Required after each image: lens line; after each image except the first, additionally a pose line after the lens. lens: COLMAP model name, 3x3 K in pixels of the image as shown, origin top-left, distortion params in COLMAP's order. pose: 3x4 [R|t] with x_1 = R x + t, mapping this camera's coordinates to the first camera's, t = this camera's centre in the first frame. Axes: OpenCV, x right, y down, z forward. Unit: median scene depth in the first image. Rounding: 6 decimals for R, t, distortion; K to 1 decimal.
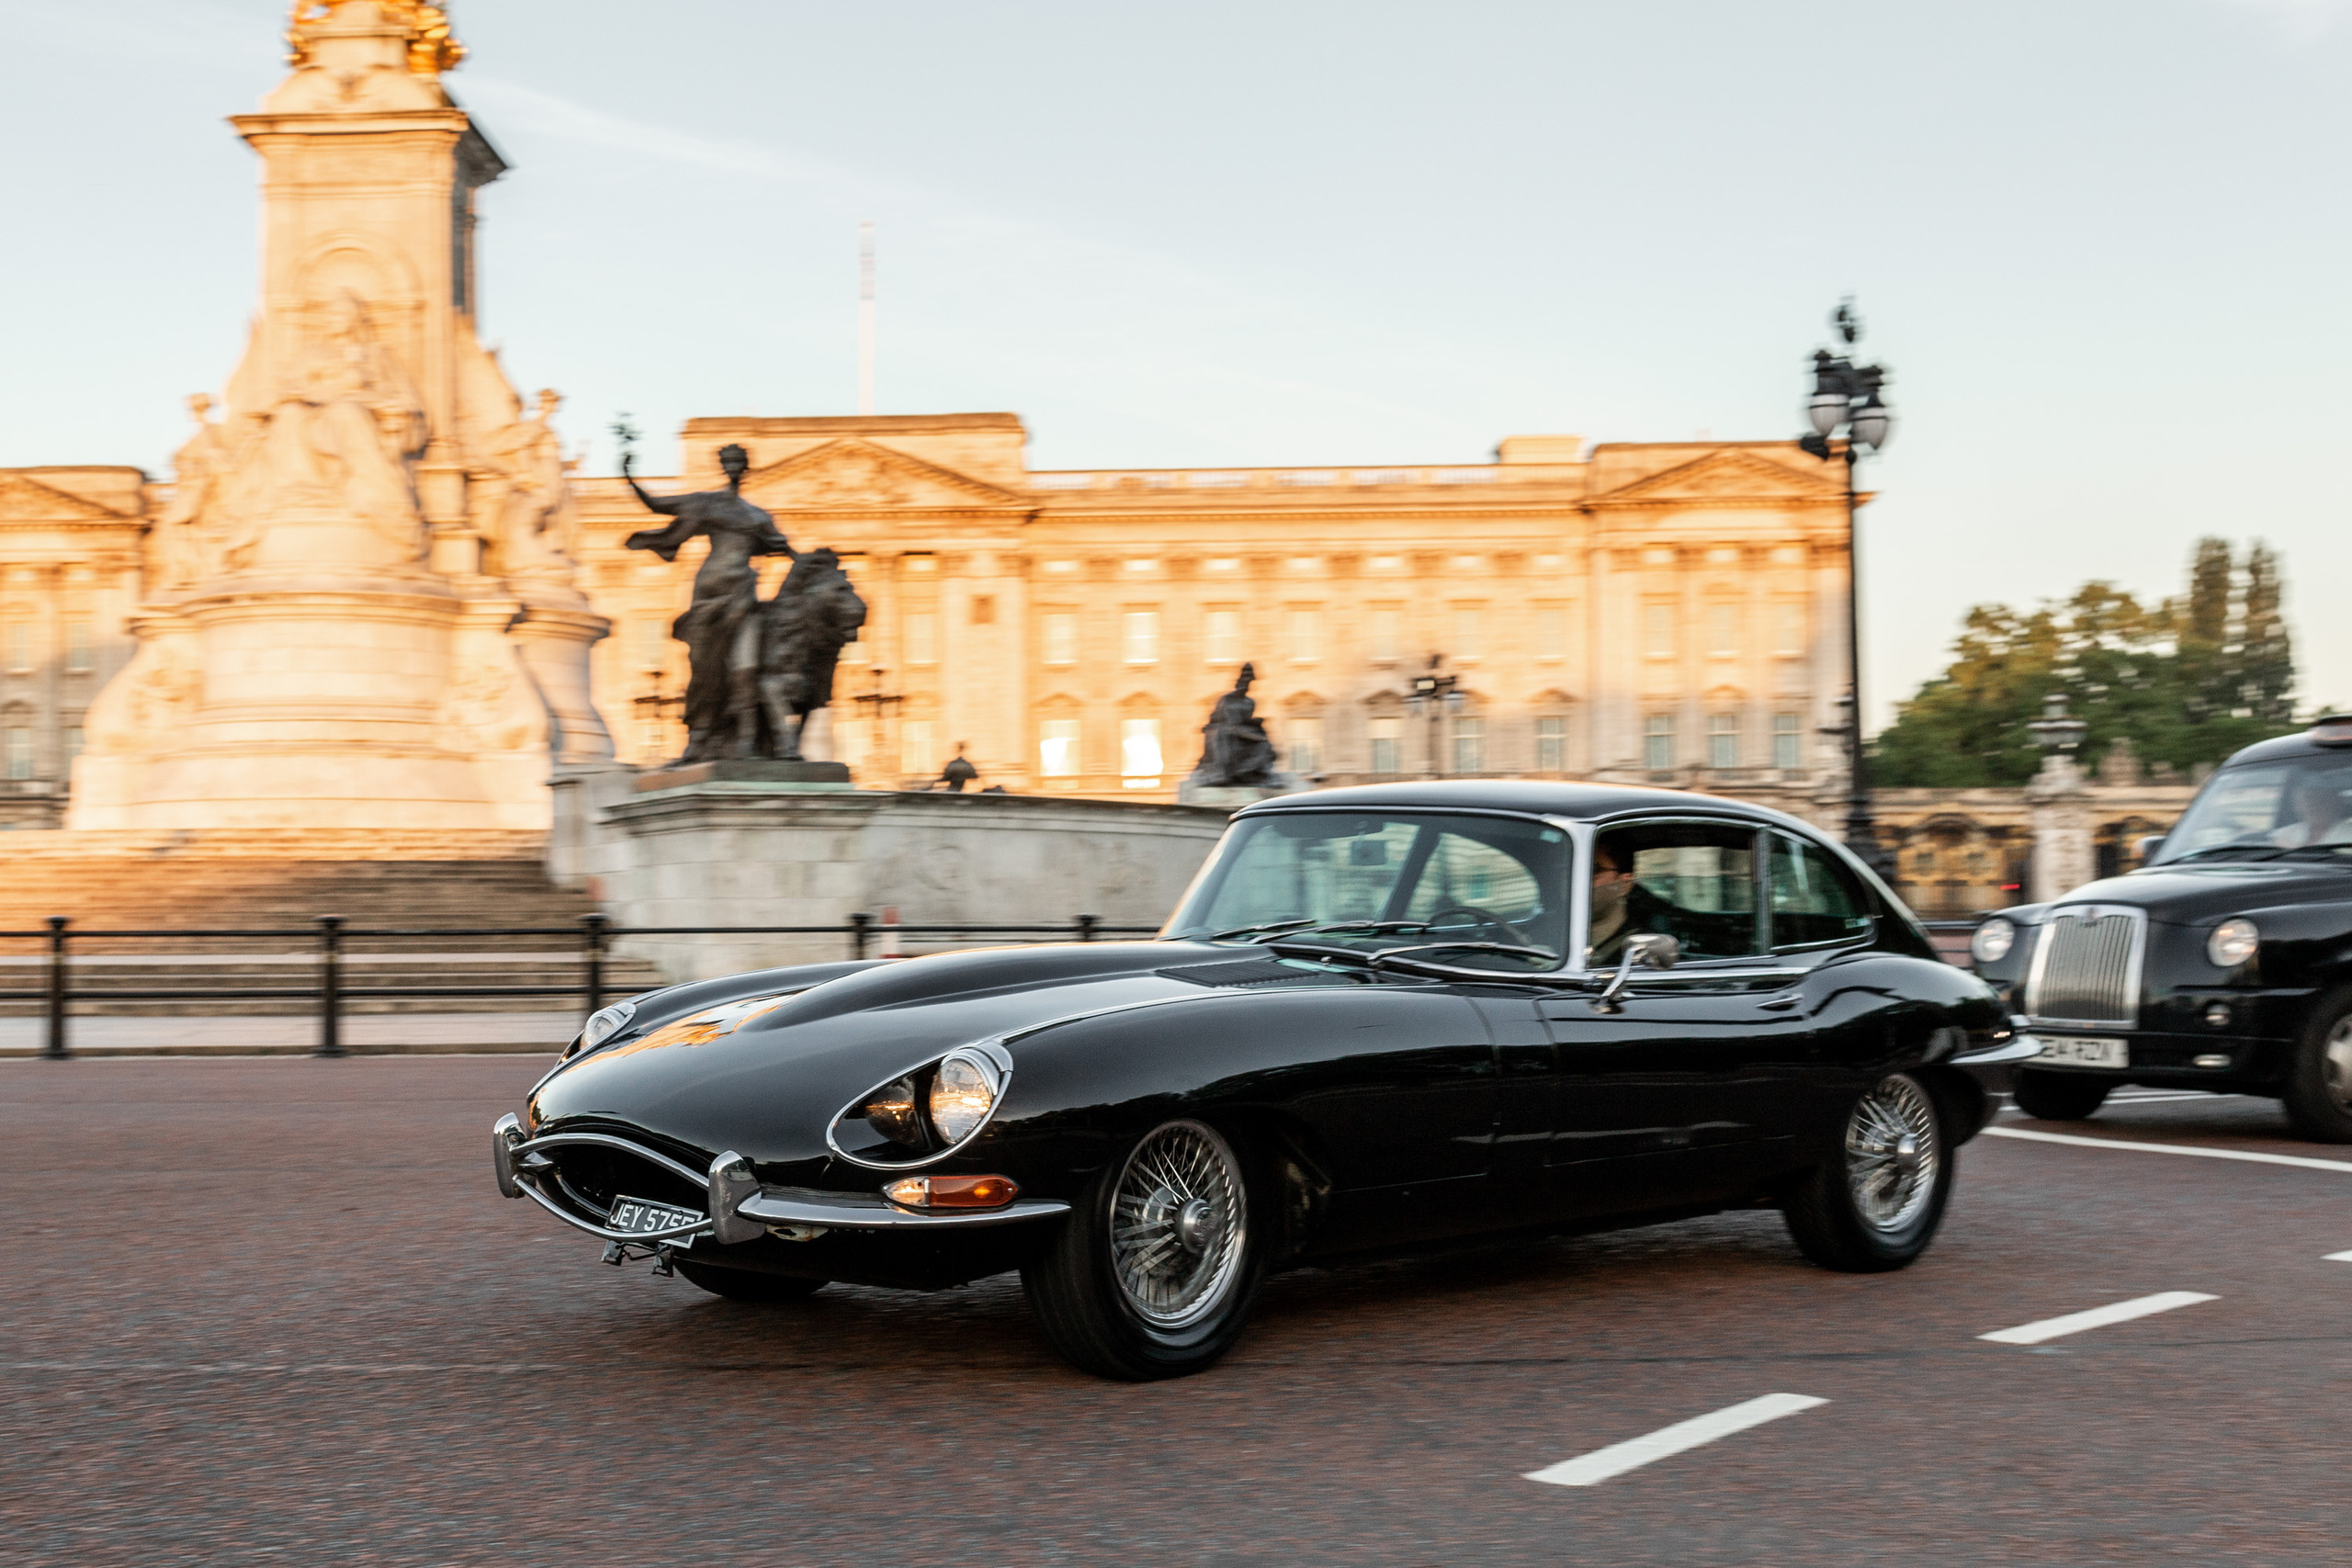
lens RADIAL K [[2434.3, 0, 1179.5], [0, 2434.3, 790.1], [0, 0, 1]] dist [-0.028569, 0.000000]
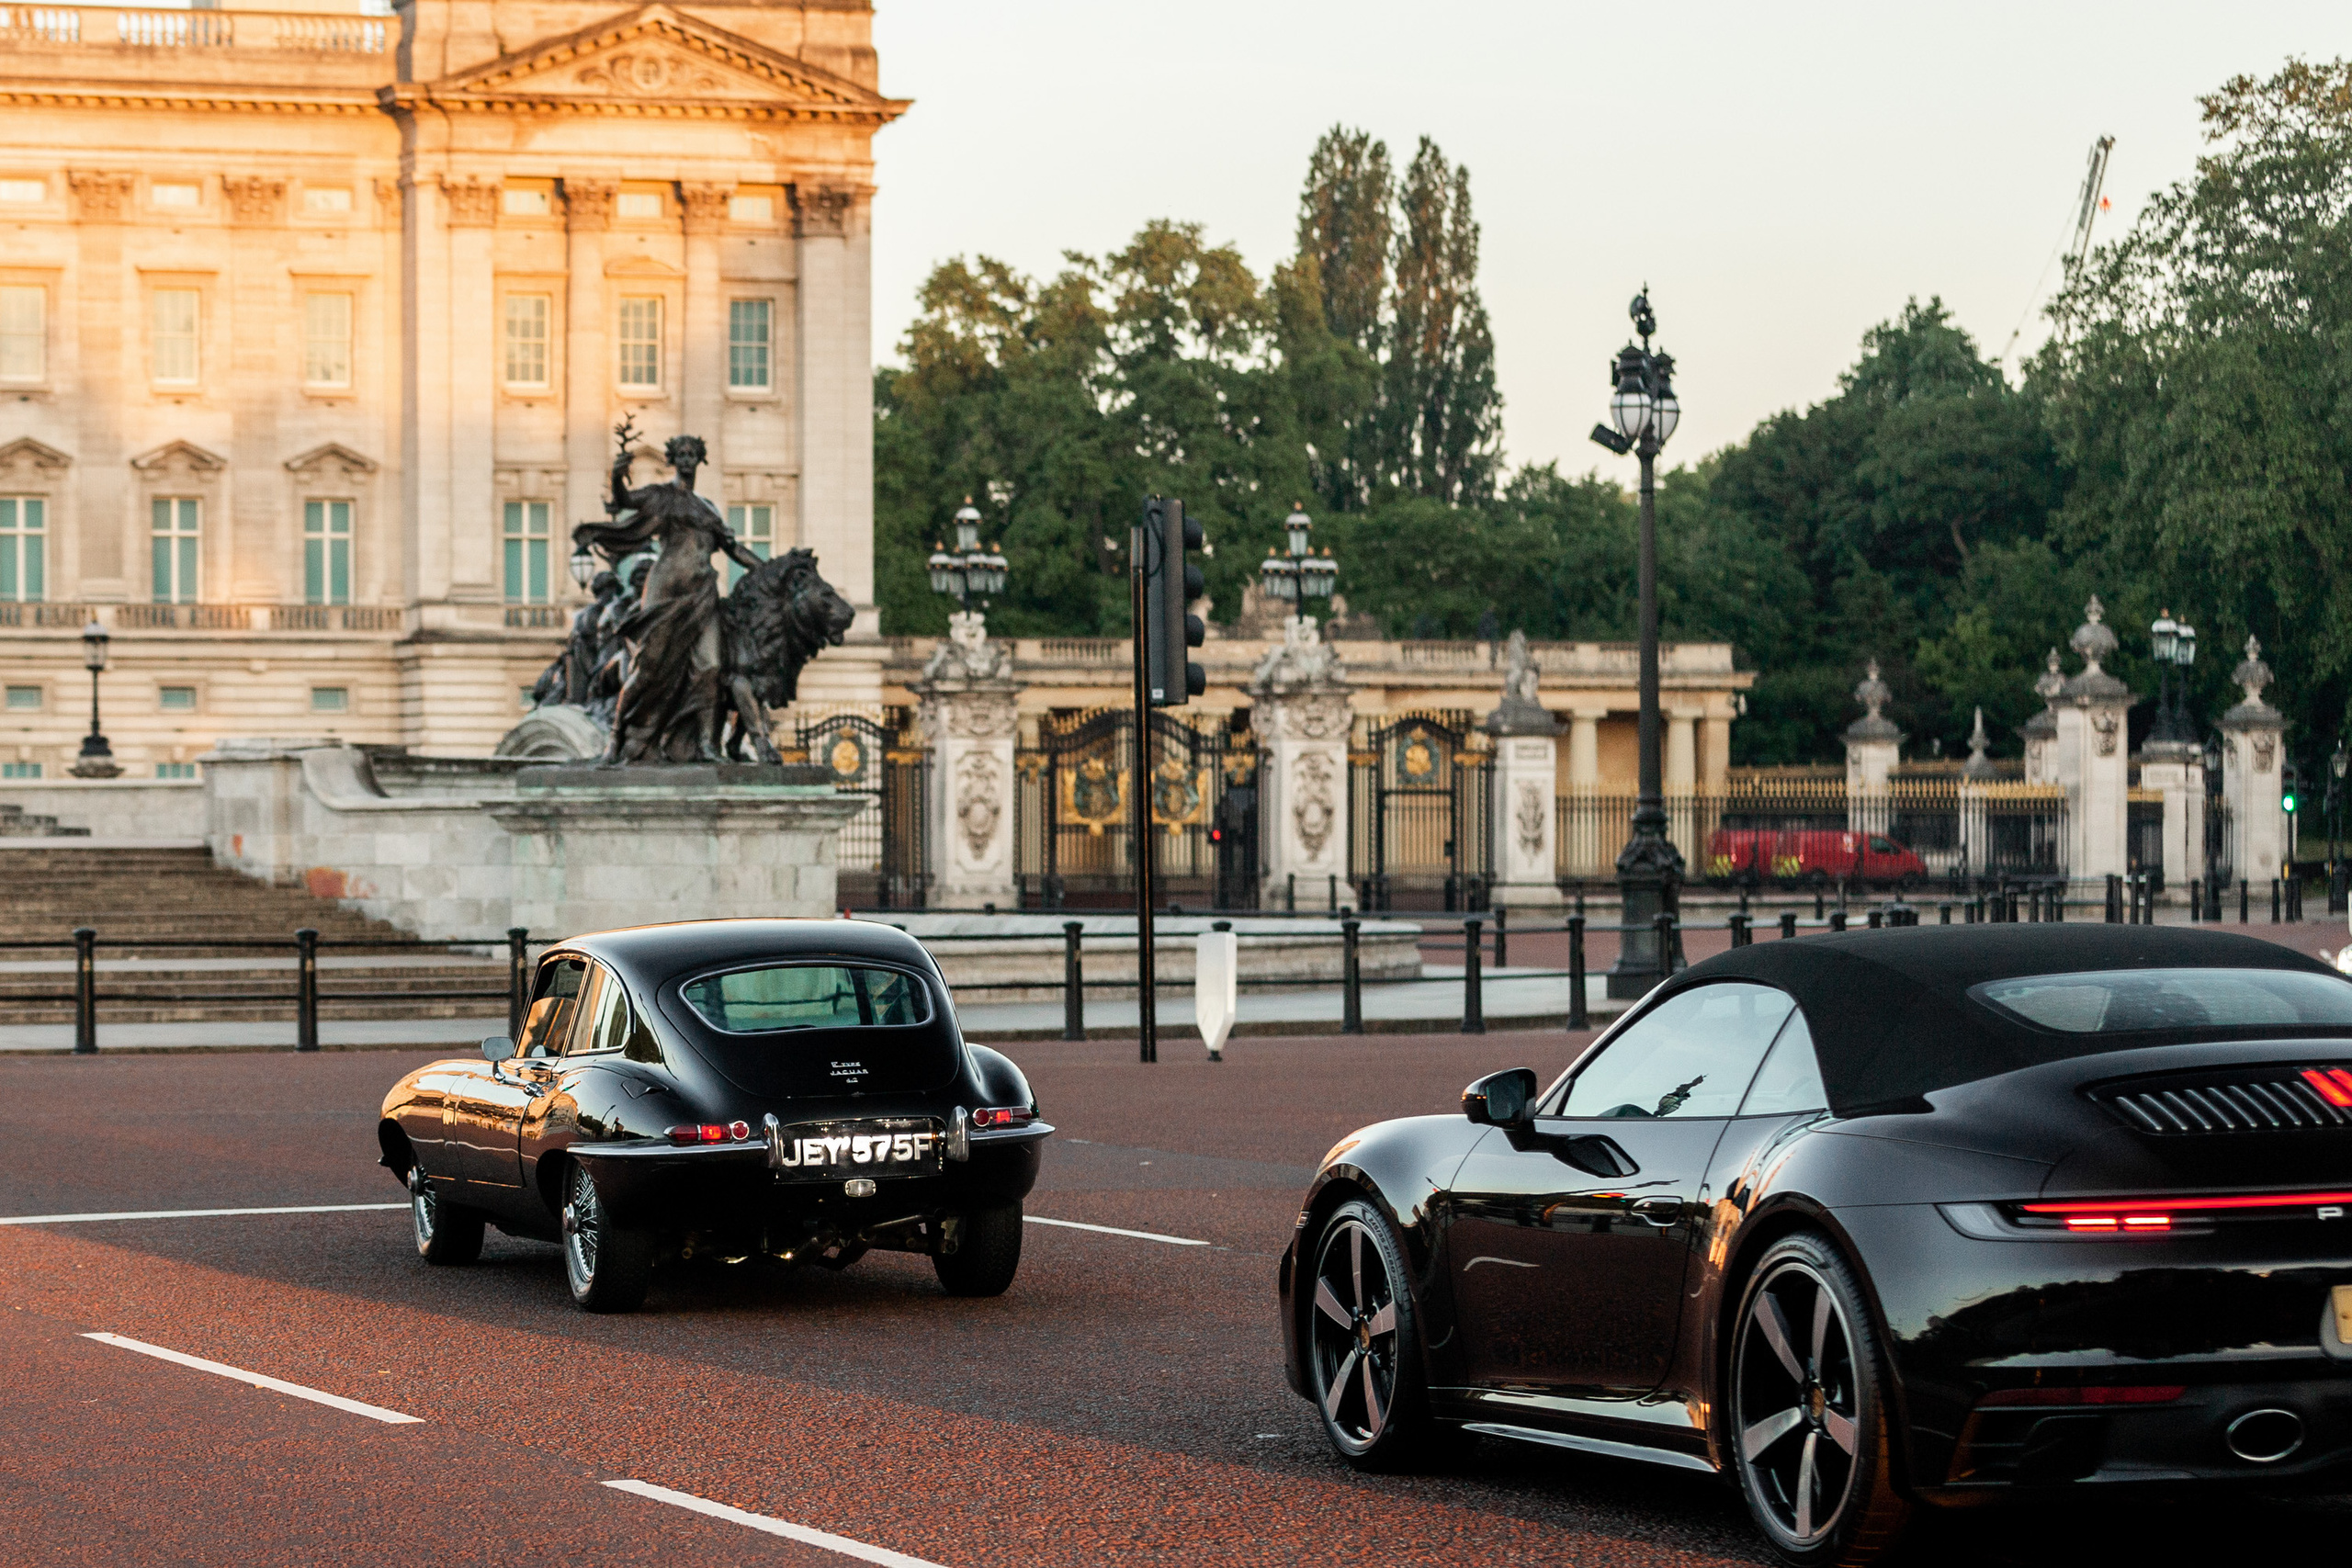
lens RADIAL K [[5129.8, 0, 1174.6], [0, 5129.8, 785.0], [0, 0, 1]] dist [0.110699, 0.000000]
pose [[0.931597, 0.008876, 0.363384, -0.081128], [-0.021934, 0.999253, 0.031825, -0.007796], [-0.362830, -0.037619, 0.931096, -0.108317]]
